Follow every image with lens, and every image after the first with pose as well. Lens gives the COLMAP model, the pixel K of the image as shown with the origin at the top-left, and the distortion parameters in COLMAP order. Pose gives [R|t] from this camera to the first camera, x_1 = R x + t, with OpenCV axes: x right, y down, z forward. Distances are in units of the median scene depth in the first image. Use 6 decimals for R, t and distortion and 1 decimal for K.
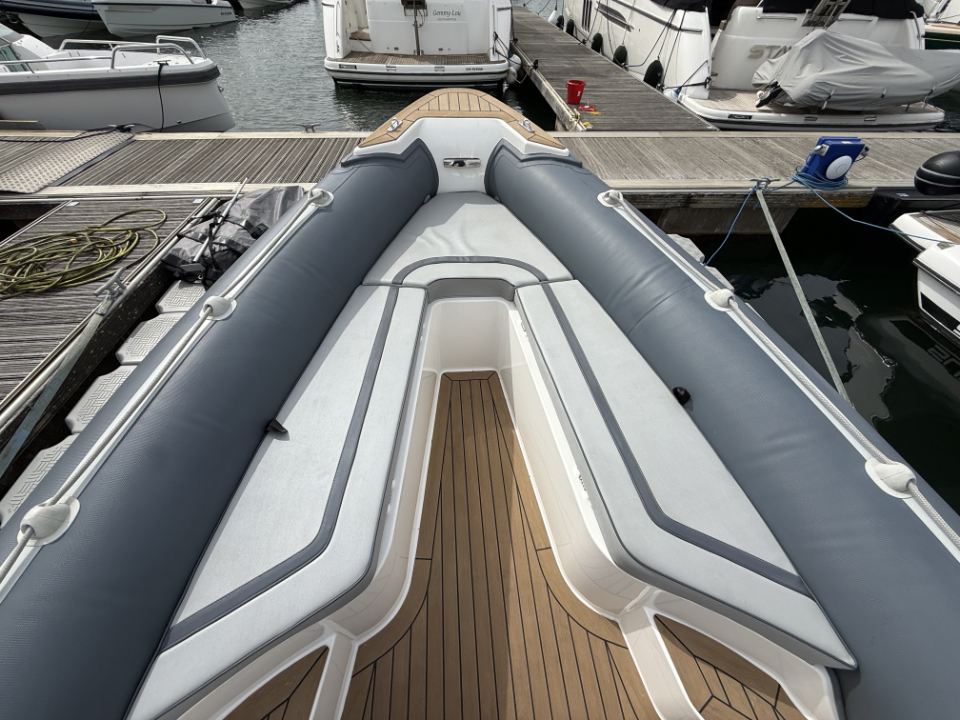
lens RADIAL K [[388.1, 0, 475.7], [0, 388.1, 358.9], [0, 0, 1]] dist [0.000302, -0.000508]
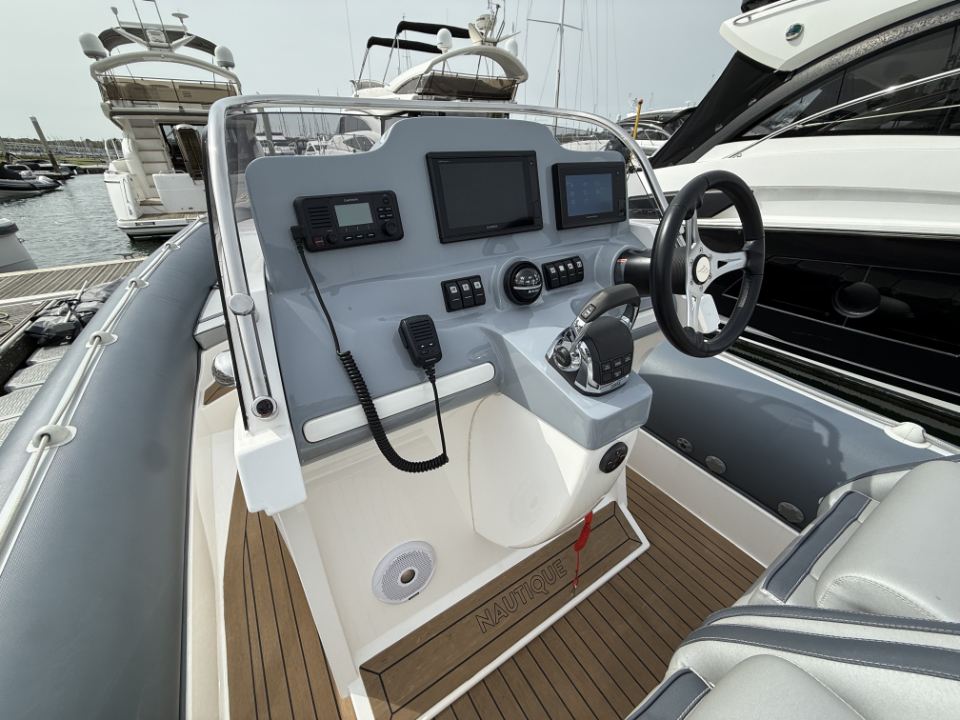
lens RADIAL K [[381.7, 0, 477.4], [0, 381.7, 360.5], [0, 0, 1]] dist [0.000700, -0.000350]
pose [[0.878574, -0.251126, 0.406256, -0.035579], [0.360996, 0.906102, -0.220590, 0.259553], [-0.312714, 0.340462, 0.886733, -0.198718]]
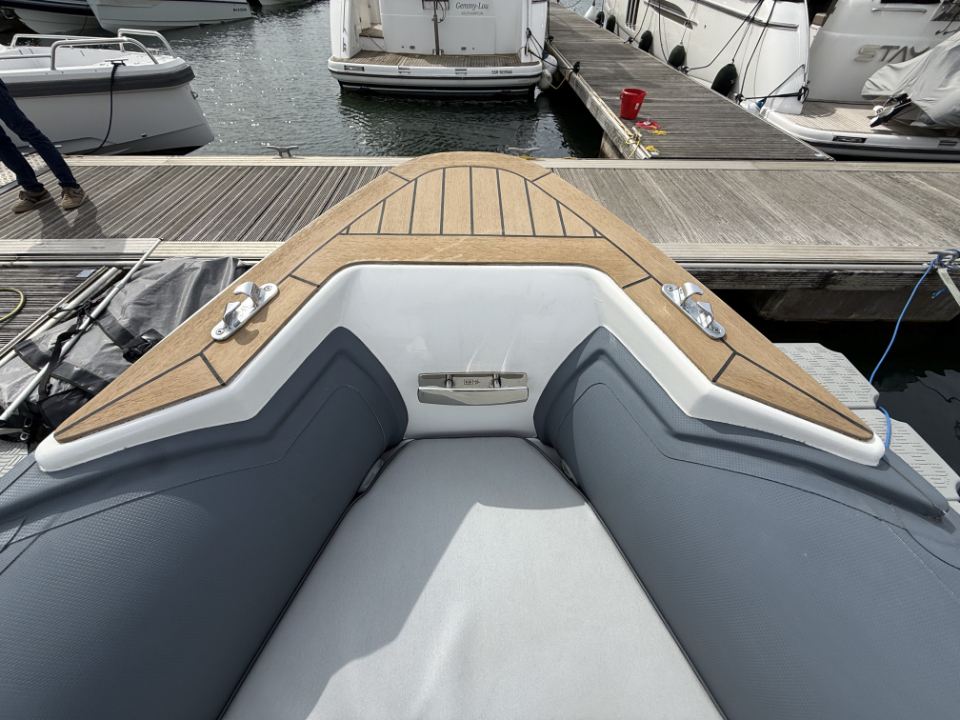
lens RADIAL K [[385.7, 0, 477.0], [0, 385.7, 356.4], [0, 0, 1]] dist [0.000077, -0.000072]
pose [[0.998675, 0.035585, -0.037164, -0.006856], [-0.035597, 0.999366, 0.000350, -0.161978], [0.037153, 0.000973, 0.999309, 0.204246]]
